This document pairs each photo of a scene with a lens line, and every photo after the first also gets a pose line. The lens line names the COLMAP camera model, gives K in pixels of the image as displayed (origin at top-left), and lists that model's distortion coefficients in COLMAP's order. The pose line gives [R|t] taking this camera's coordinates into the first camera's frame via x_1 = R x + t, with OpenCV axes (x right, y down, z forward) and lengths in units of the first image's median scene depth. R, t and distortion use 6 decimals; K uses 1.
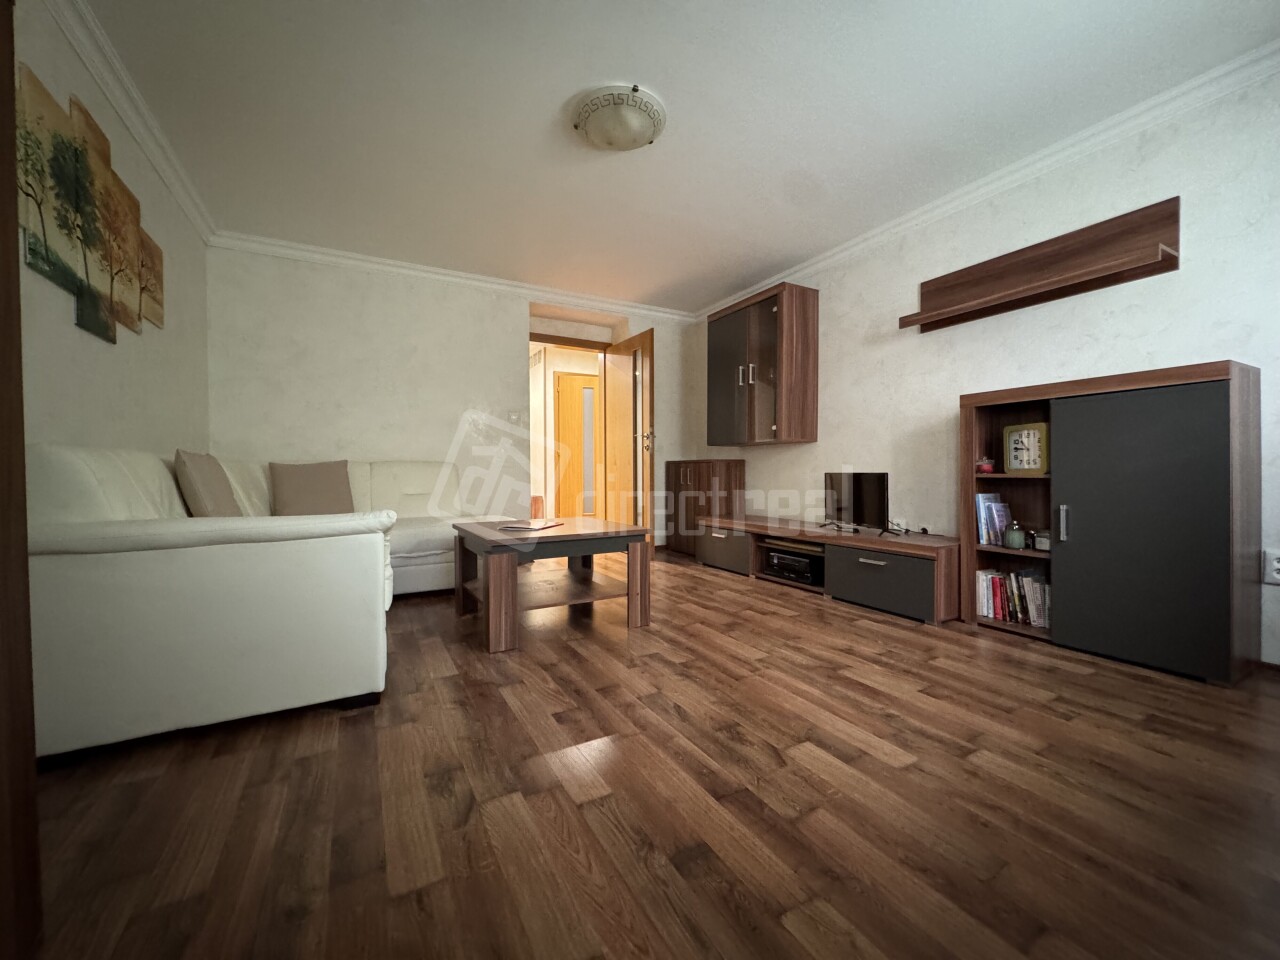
lens RADIAL K [[511.3, 0, 637.2], [0, 511.3, 477.5], [0, 0, 1]] dist [-0.000620, -0.000082]
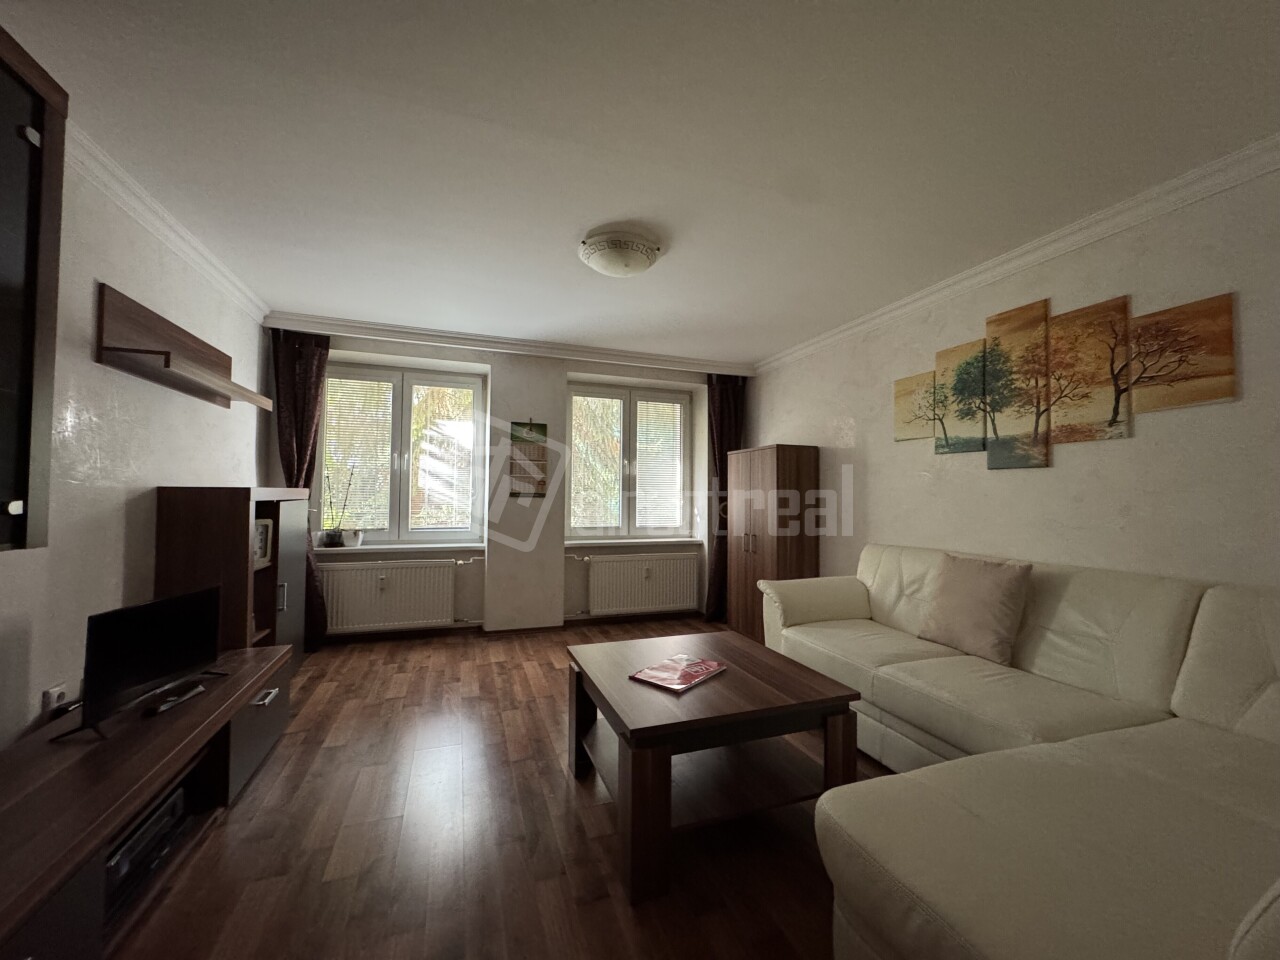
lens RADIAL K [[511.3, 0, 640.0], [0, 511.3, 481.1], [0, 0, 1]] dist [-0.000620, -0.000082]
pose [[-0.986993, 0.000031, 0.160763, -0.340317], [-0.002628, 0.999863, -0.016325, -0.240266], [-0.160742, -0.016535, -0.986858, 2.737479]]
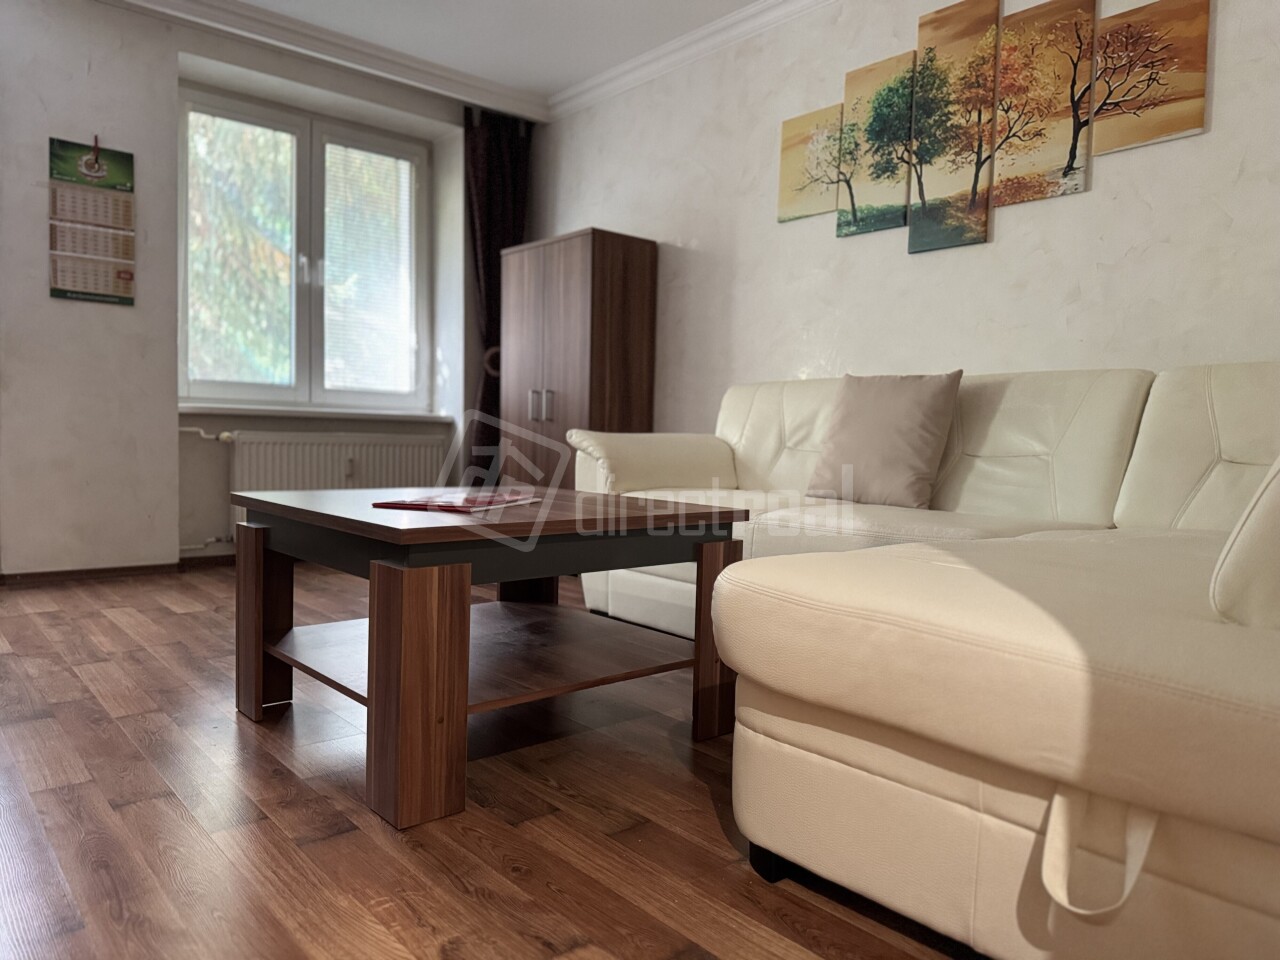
lens RADIAL K [[908.7, 0, 643.7], [0, 908.7, 480.1], [0, 0, 1]] dist [0.047804, -0.053403]
pose [[-0.979851, -0.010645, -0.199444, -0.246030], [-0.025428, 0.997101, 0.071709, 0.027489], [0.198103, 0.075335, -0.977282, 2.774711]]
